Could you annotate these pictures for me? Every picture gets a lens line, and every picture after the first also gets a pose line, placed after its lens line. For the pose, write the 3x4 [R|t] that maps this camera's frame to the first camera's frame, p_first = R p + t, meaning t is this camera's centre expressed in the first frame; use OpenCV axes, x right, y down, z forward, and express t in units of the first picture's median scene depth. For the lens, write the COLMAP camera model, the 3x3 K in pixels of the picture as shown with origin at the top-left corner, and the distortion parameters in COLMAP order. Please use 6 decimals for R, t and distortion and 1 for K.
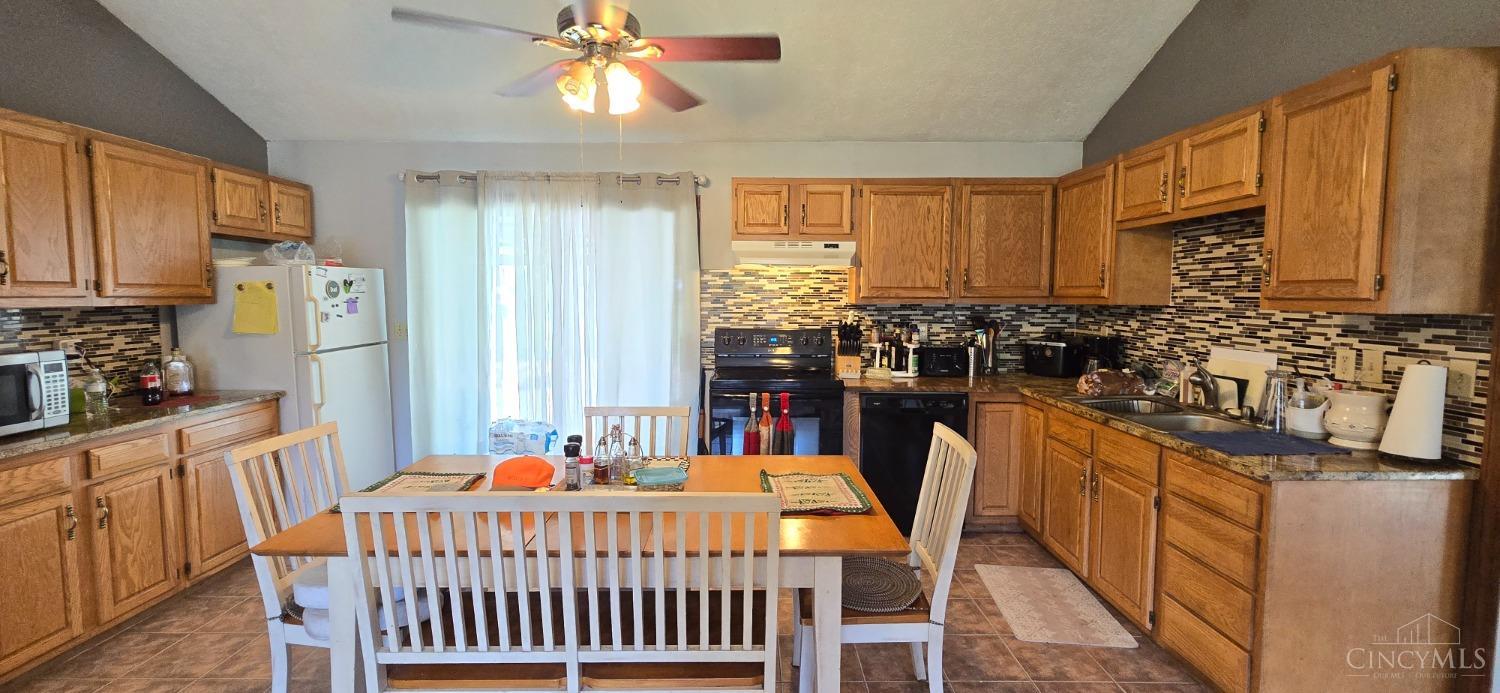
lens RADIAL K [[611.6, 0, 742.2], [0, 611.6, 336.1], [0, 0, 1]] dist [-0.000782, -0.000405]
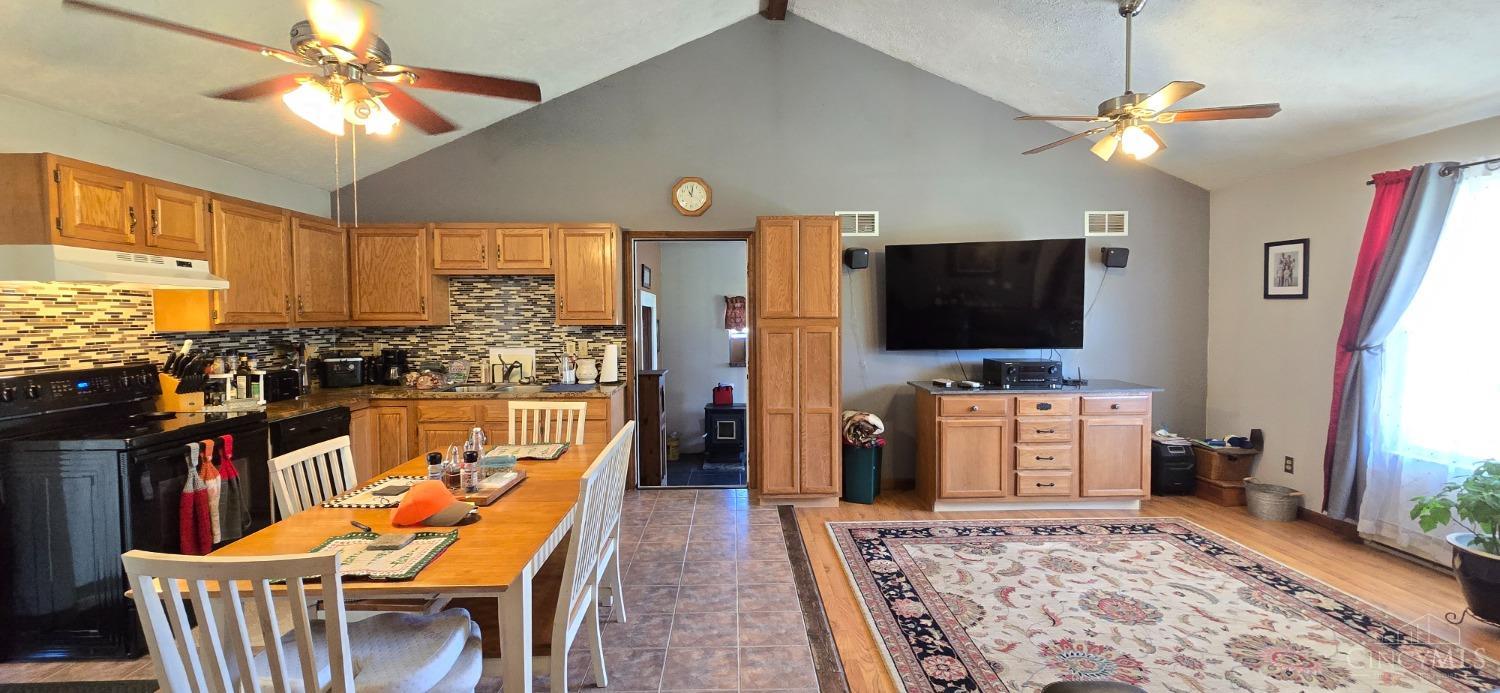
lens RADIAL K [[611.6, 0, 741.5], [0, 611.6, 342.5], [0, 0, 1]] dist [-0.000782, -0.000405]
pose [[-0.030092, -0.047642, 0.998411, -0.872291], [0.073077, 0.996085, 0.049734, -0.029503], [-0.996872, 0.074458, -0.026493, 0.313306]]
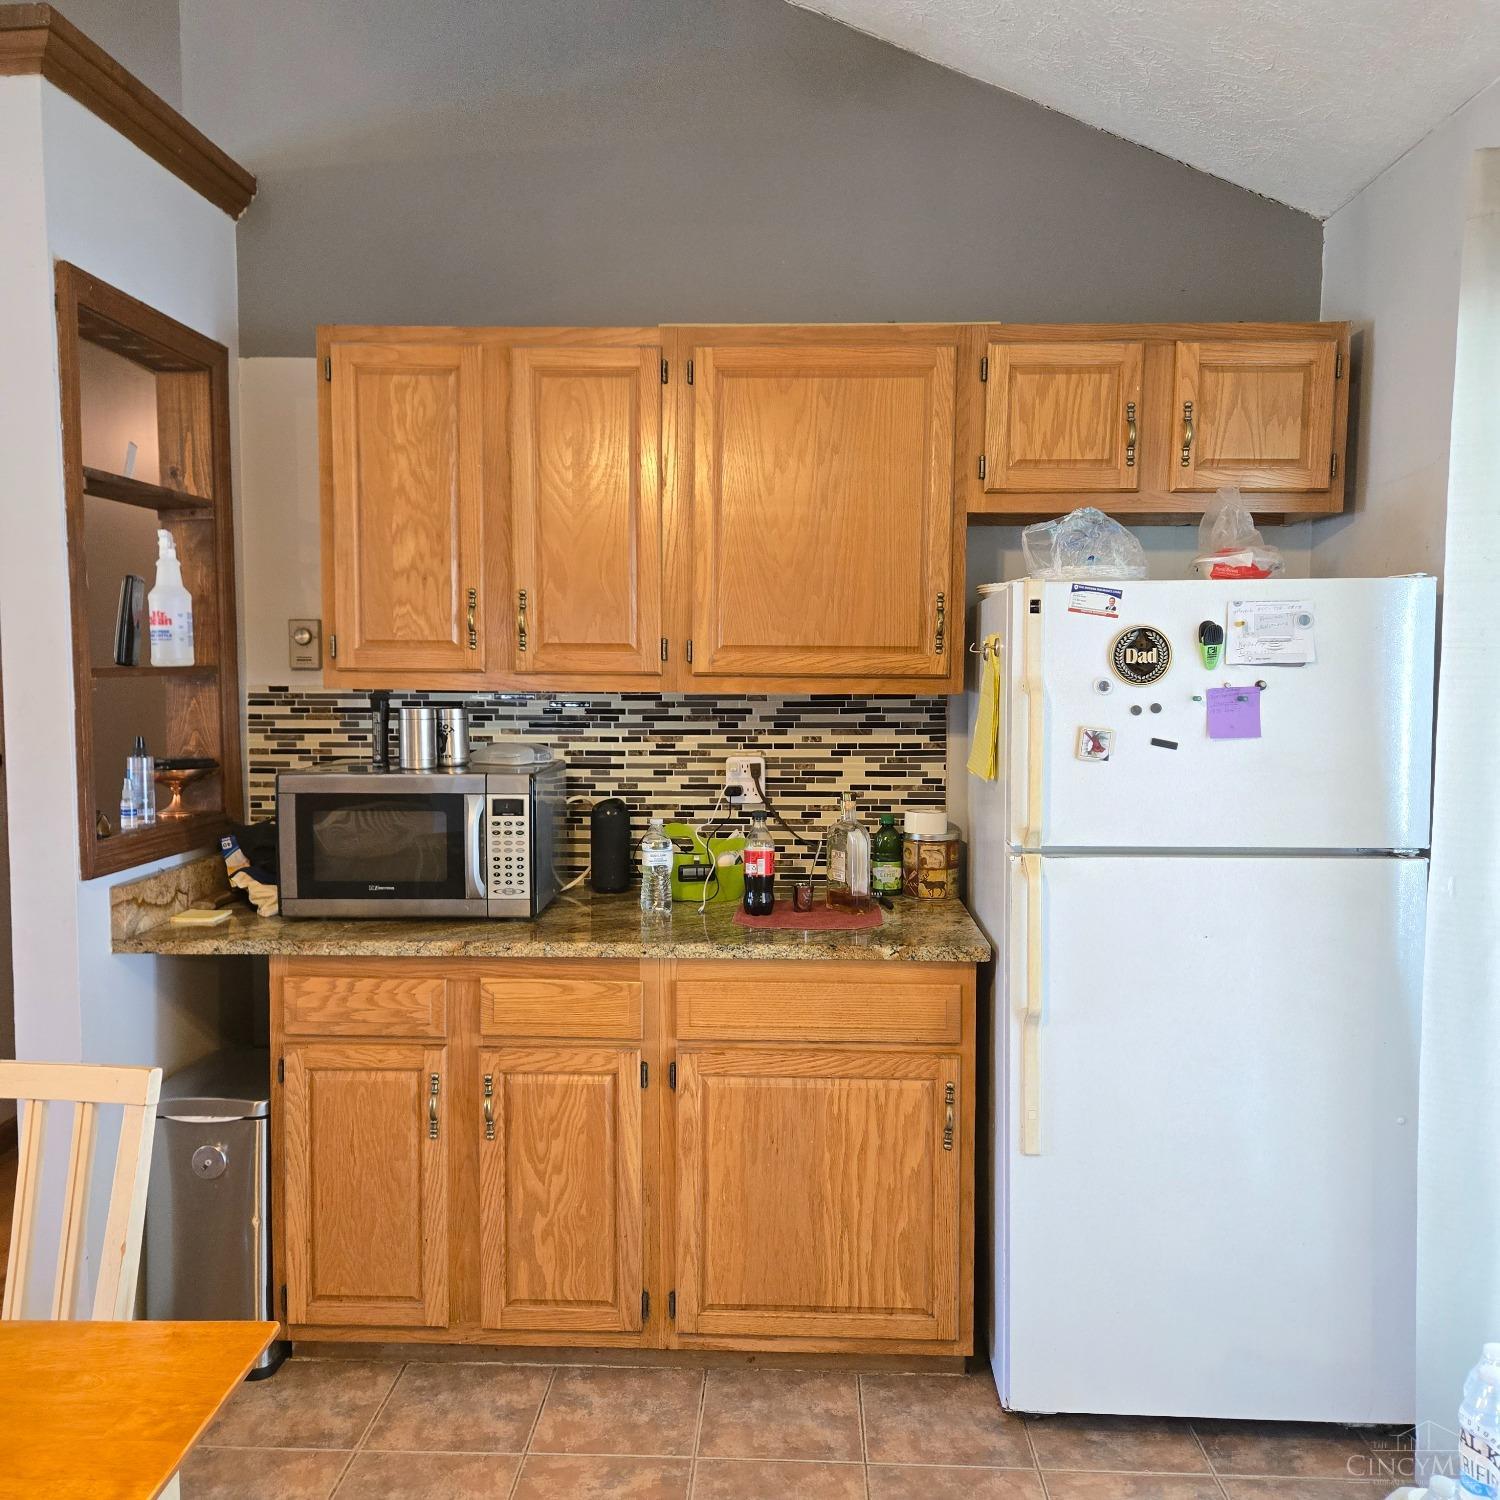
lens RADIAL K [[1347.6, 0, 742.2], [0, 1347.6, 754.4], [0, 0, 1]] dist [0.063927, -0.018123]
pose [[-0.026772, 0.068212, -0.997312, 0.018510], [-0.073632, 0.994825, 0.070018, -0.068087], [0.996926, 0.075308, -0.021611, 0.929292]]
